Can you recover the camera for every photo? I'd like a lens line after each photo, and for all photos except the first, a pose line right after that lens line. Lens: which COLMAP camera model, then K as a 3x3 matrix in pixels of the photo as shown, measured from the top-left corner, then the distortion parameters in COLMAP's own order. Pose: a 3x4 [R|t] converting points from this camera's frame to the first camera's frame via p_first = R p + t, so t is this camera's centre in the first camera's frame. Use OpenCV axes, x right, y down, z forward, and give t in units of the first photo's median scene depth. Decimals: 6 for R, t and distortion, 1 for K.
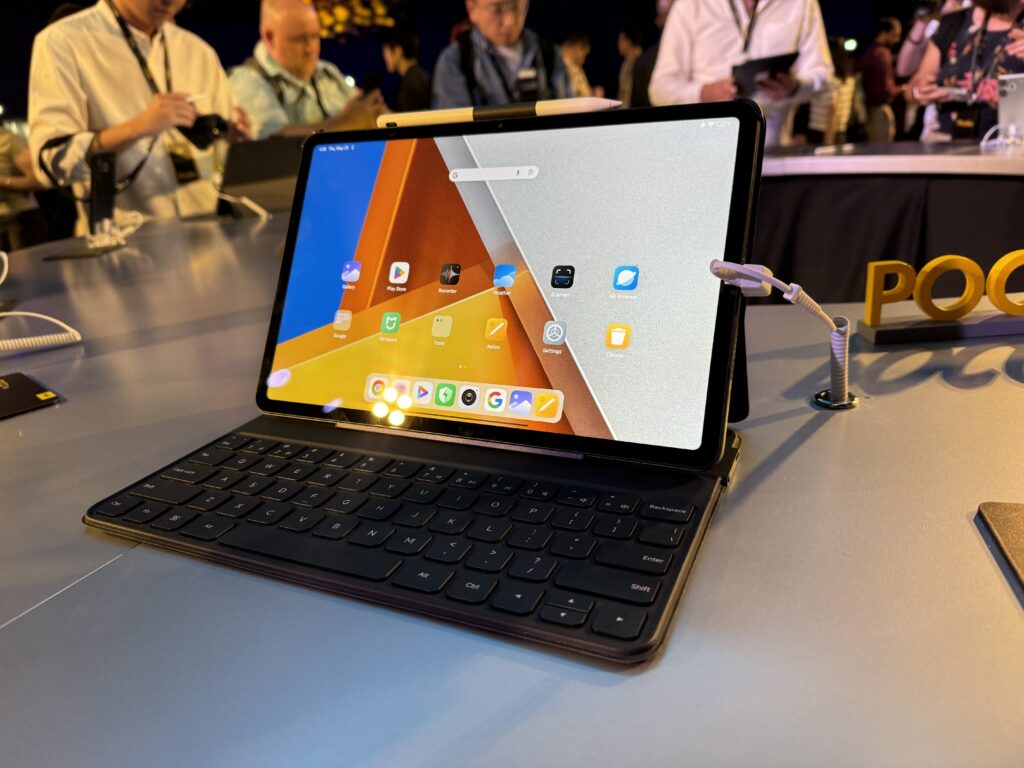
lens RADIAL K [[721.4, 0, 512.0], [0, 721.4, 384.0], [0, 0, 1]] dist [-0.076775, -0.000247]
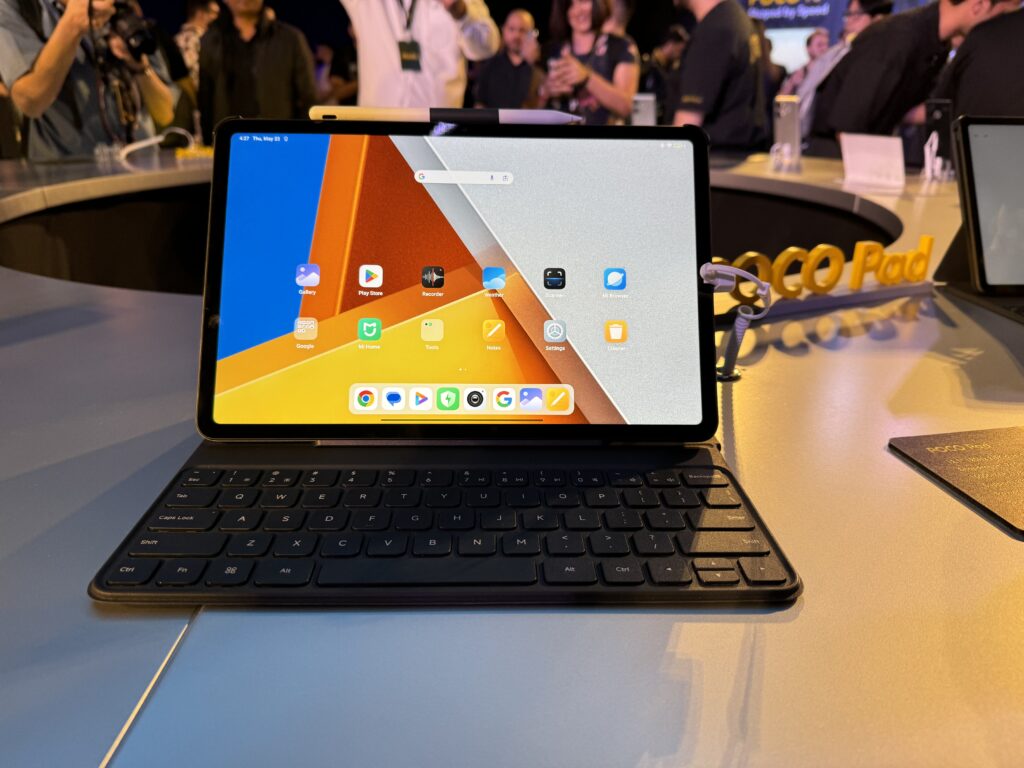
lens RADIAL K [[721.4, 0, 512.0], [0, 721.4, 384.0], [0, 0, 1]] dist [-0.076775, -0.000247]
pose [[0.884644, -0.080632, 0.459242, -0.470328], [0.077355, 0.996665, 0.025981, -0.024409], [-0.459805, 0.012541, 0.887931, 0.077756]]
